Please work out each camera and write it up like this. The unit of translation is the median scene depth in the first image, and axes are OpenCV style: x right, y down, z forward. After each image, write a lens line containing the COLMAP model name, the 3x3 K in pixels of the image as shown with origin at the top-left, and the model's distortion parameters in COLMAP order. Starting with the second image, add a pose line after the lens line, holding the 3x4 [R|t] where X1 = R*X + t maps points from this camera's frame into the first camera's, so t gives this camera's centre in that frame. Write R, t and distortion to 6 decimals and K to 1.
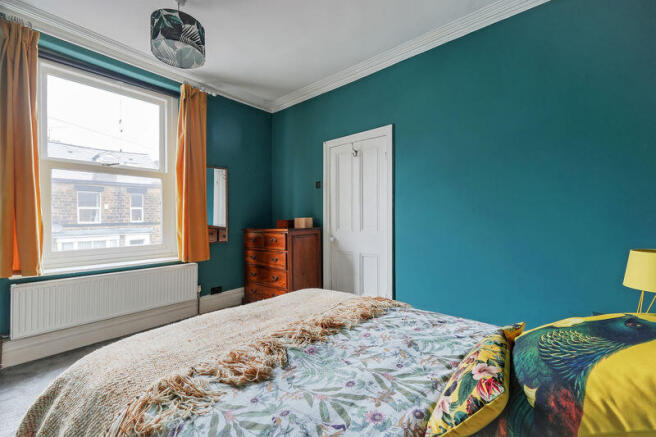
lens RADIAL K [[282.2, 0, 327.3], [0, 282.2, 220.0], [0, 0, 1]] dist [0.008851, -0.000682]
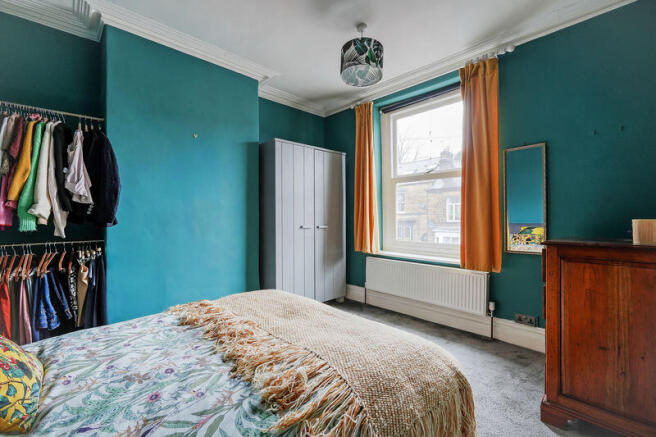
lens RADIAL K [[282.2, 0, 329.3], [0, 282.2, 215.9], [0, 0, 1]] dist [0.008851, -0.000682]
pose [[-0.109938, 0.001644, -0.993937, 0.536804], [-0.003849, 0.999990, 0.002079, -0.016351], [0.993931, 0.004054, -0.109930, 0.857058]]
